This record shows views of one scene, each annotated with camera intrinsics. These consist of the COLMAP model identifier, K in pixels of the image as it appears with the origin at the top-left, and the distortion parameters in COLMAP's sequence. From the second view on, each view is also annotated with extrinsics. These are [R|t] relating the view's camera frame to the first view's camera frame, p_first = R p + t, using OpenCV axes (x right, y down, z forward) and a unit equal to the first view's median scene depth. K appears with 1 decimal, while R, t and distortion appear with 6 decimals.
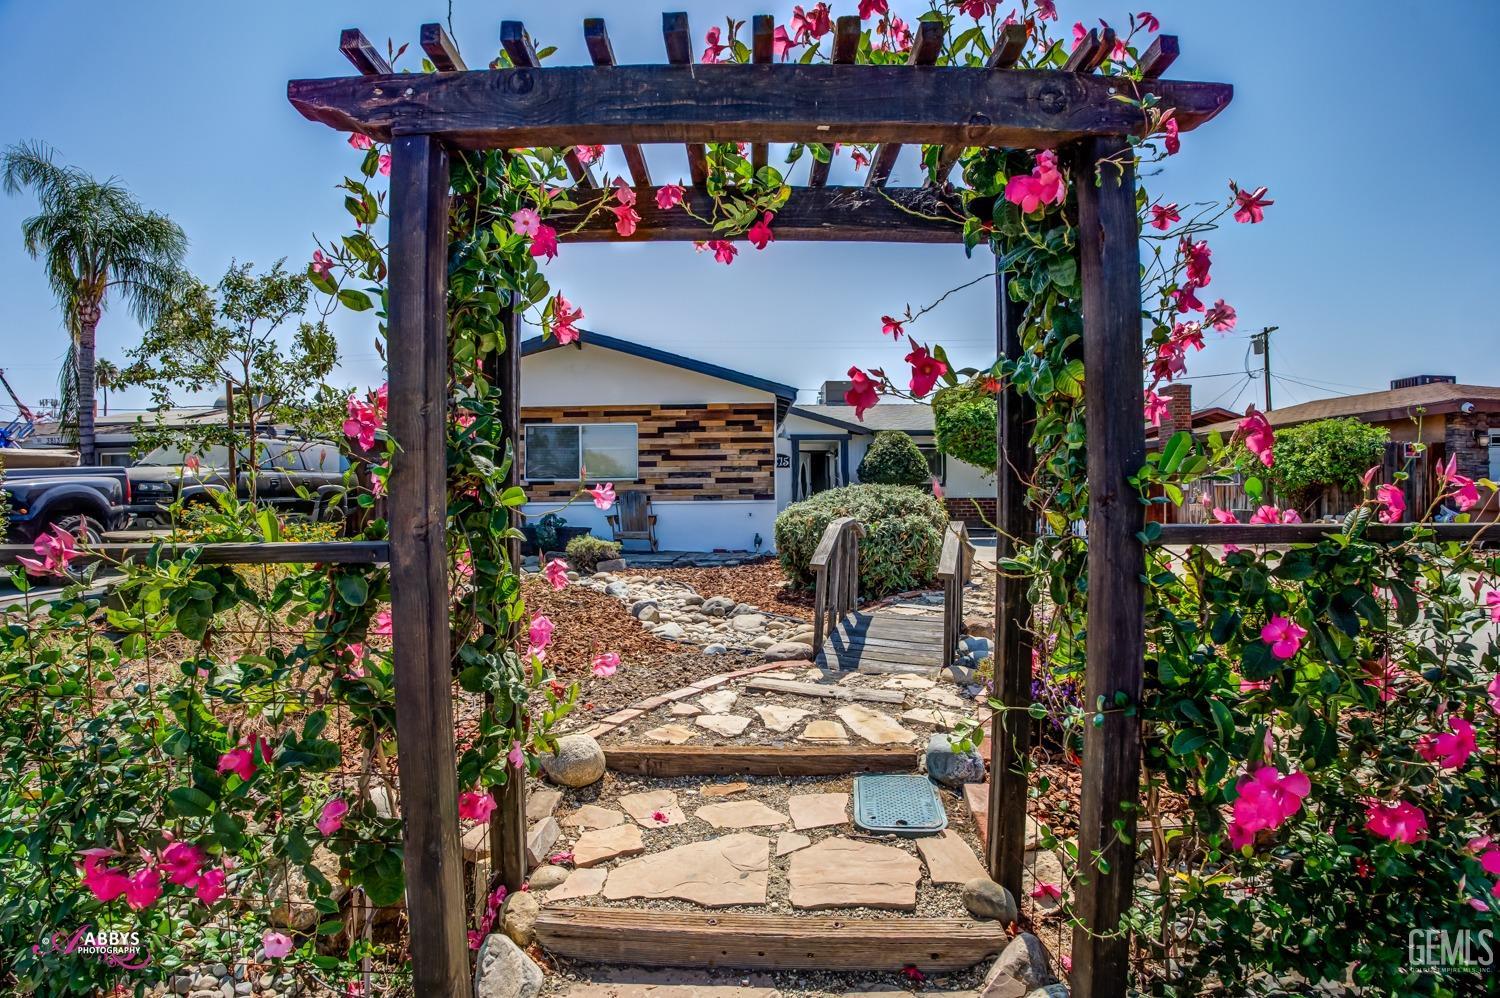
lens RADIAL K [[782.2, 0, 738.3], [0, 782.2, 505.7], [0, 0, 1]] dist [-0.119758, 0.015507]
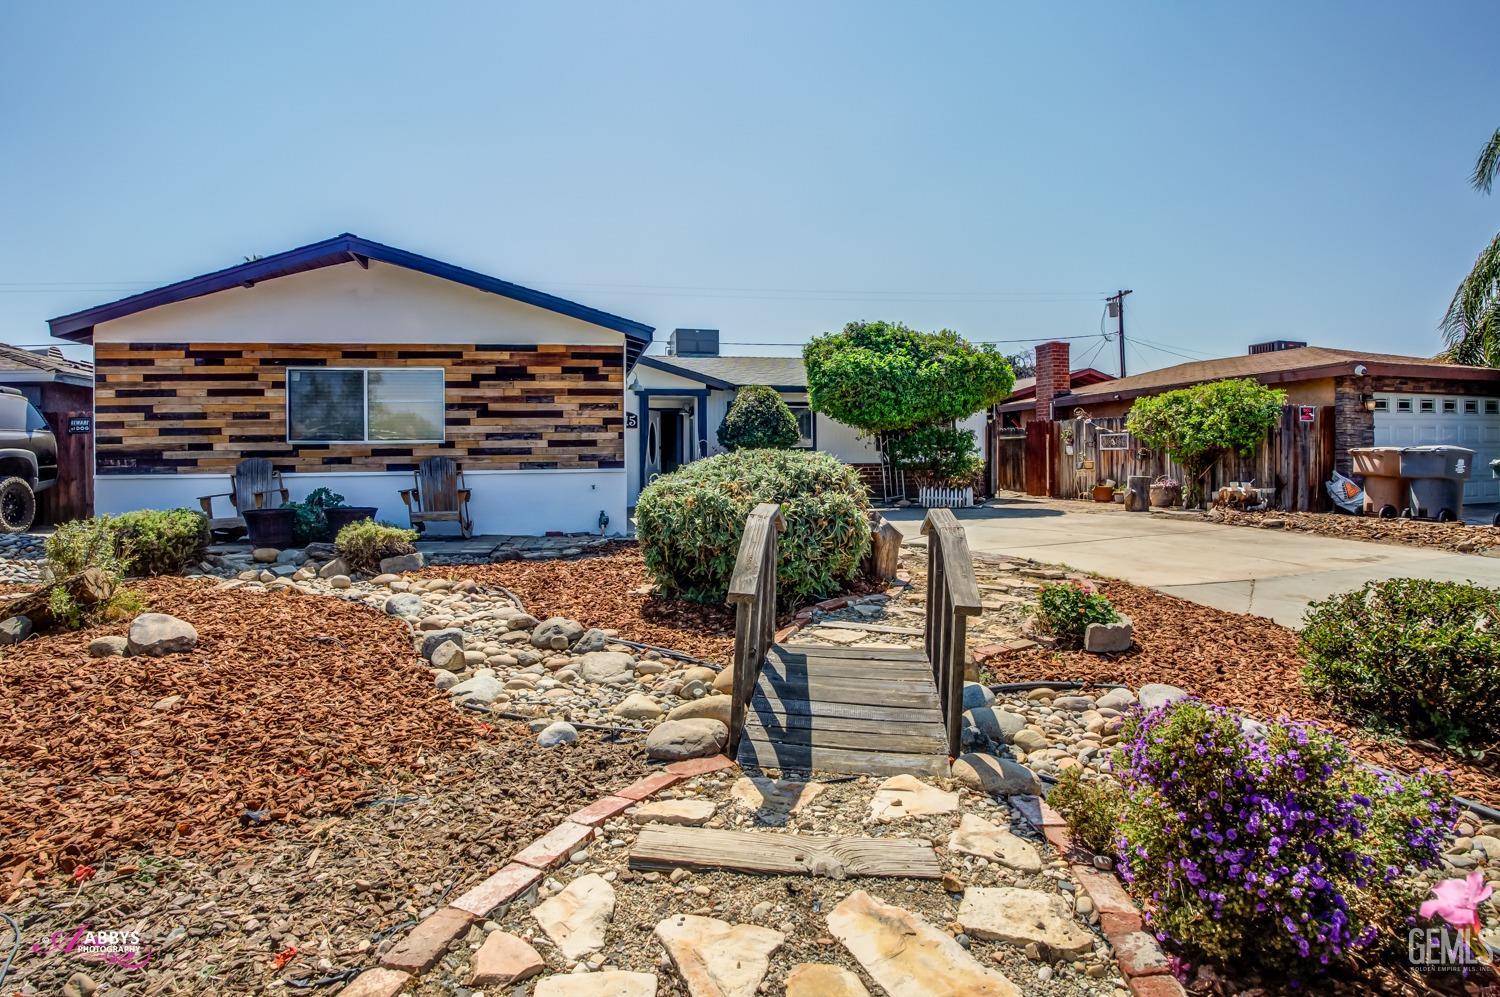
lens RADIAL K [[825.7, 0, 771.4], [0, 825.7, 473.5], [0, 0, 1]] dist [-0.112169, 0.010836]
pose [[0.971171, -0.004411, 0.238343, -0.007652], [0.003350, 0.999983, 0.004856, -0.005573], [-0.238361, -0.003918, 0.971169, 0.155314]]
